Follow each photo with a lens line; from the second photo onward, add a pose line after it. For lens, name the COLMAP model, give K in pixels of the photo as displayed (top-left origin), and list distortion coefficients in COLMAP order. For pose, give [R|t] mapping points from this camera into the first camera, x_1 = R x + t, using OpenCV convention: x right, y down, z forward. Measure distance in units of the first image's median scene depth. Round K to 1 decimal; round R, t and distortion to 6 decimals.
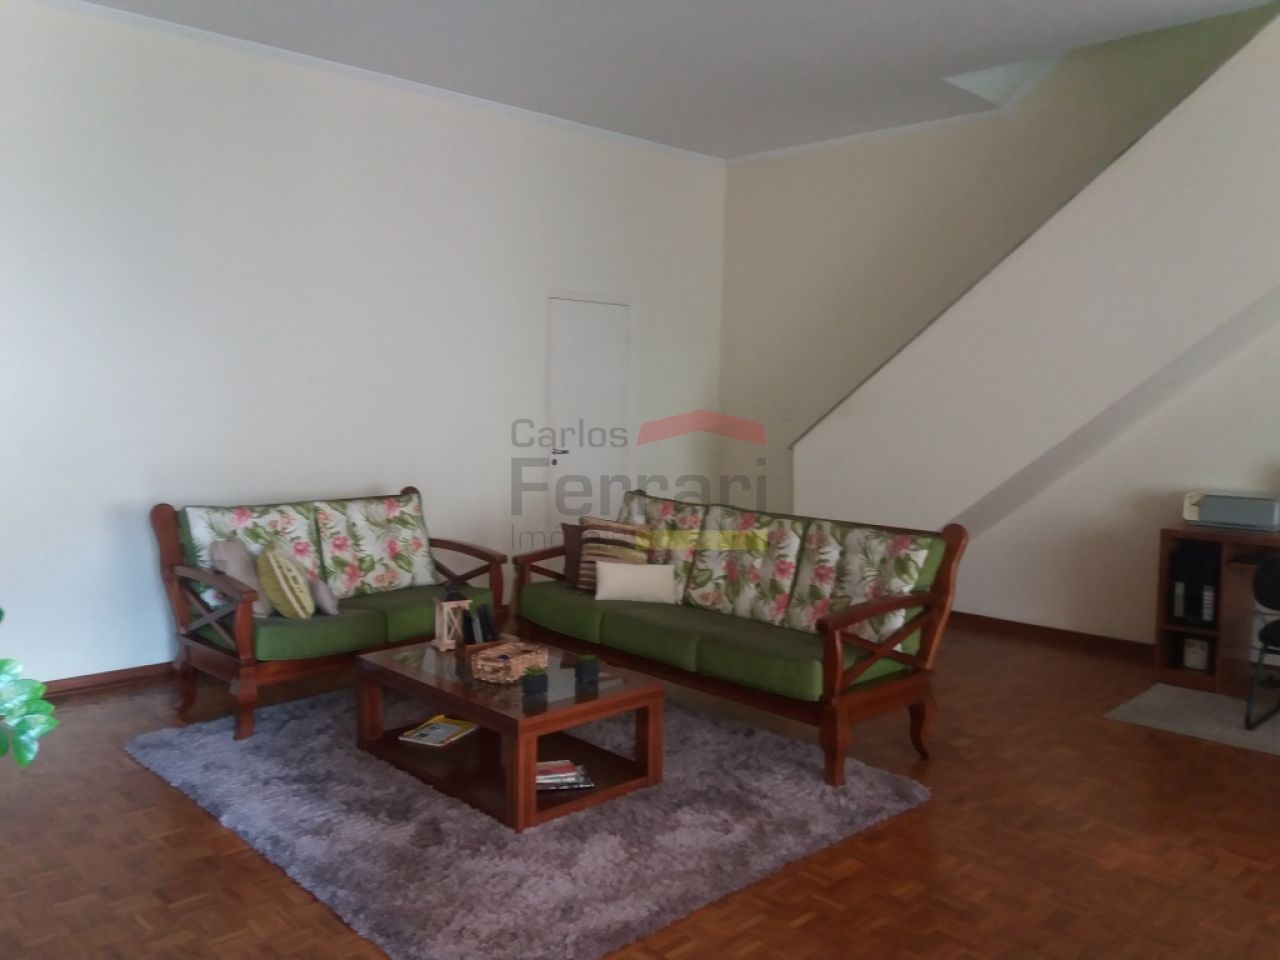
lens RADIAL K [[1050.6, 0, 638.2], [0, 1050.6, 477.3], [0, 0, 1]] dist [0.166489, -0.006174]
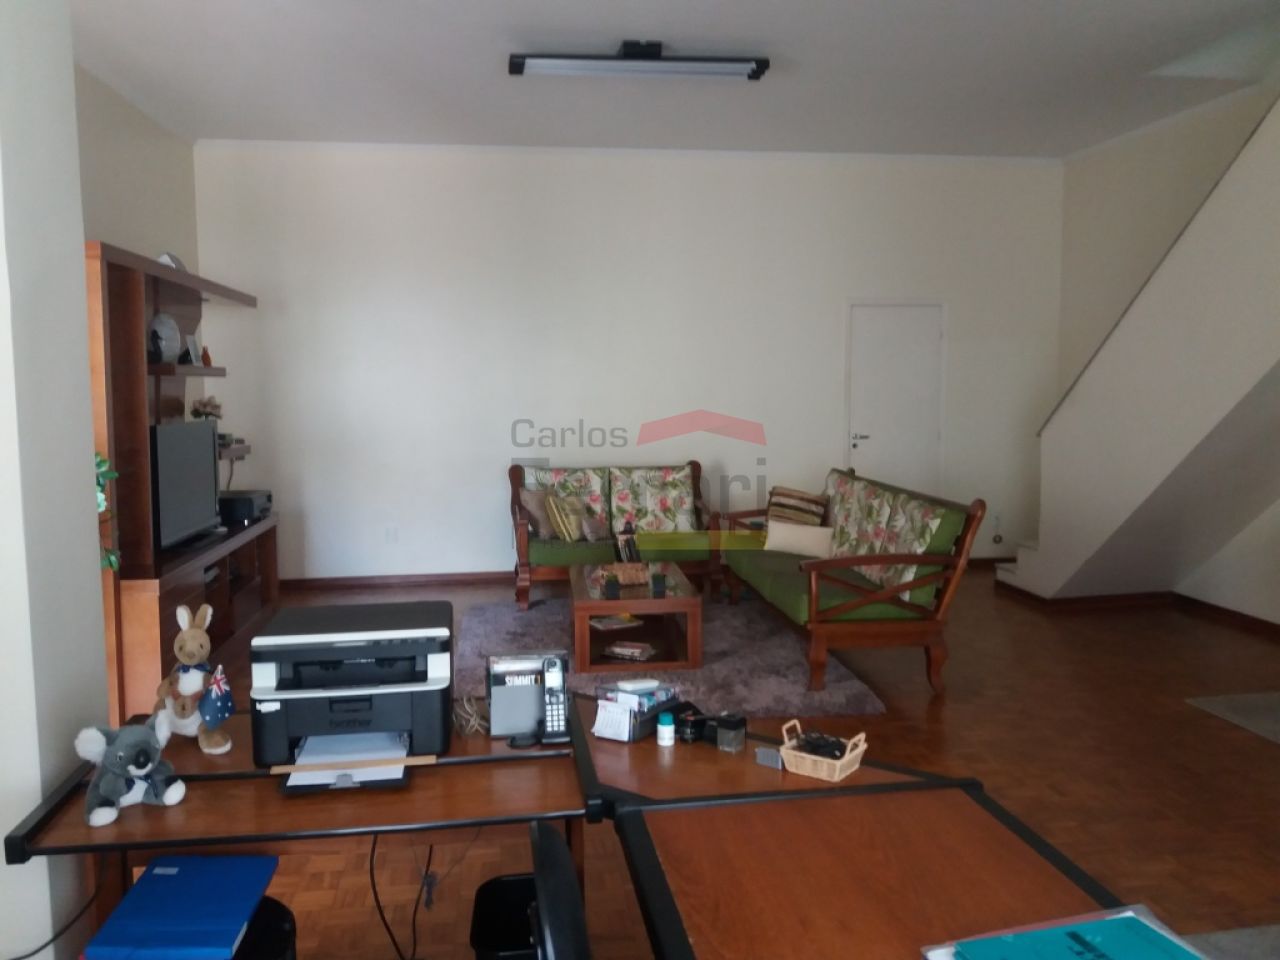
lens RADIAL K [[1050.6, 0, 632.0], [0, 1050.6, 472.7], [0, 0, 1]] dist [0.166489, -0.006174]
pose [[0.793126, 0.032361, -0.608197, 0.601452], [-0.030222, 0.999448, 0.013768, 0.009355], [0.608308, 0.007462, 0.793666, -0.121456]]
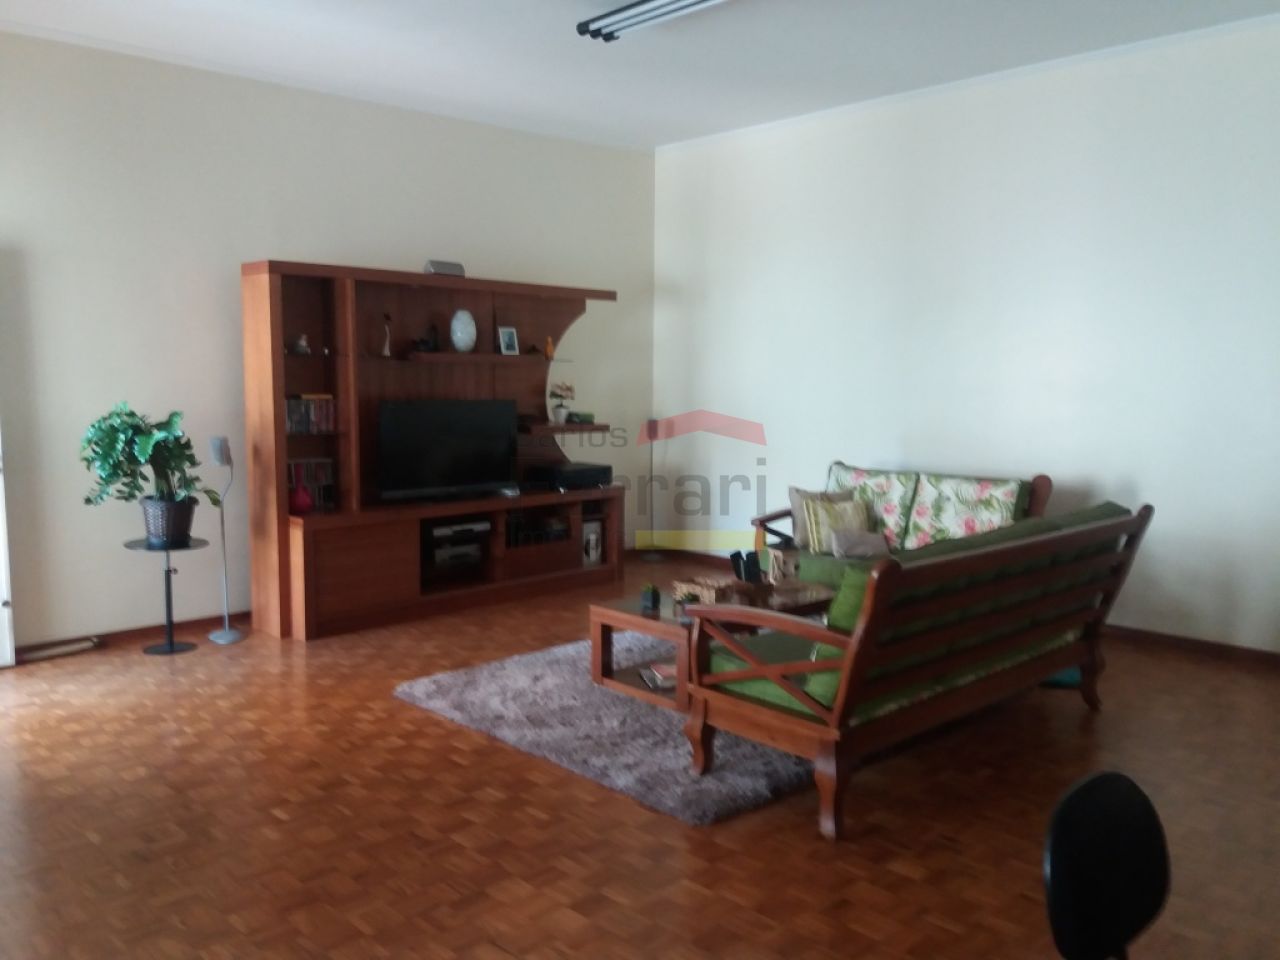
lens RADIAL K [[1050.6, 0, 635.1], [0, 1050.6, 489.2], [0, 0, 1]] dist [0.166489, -0.006174]
pose [[-0.023066, 0.097919, -0.994927, 0.874389], [-0.079955, 0.991823, 0.099467, -0.051465], [0.996532, 0.081844, -0.015048, 0.719890]]
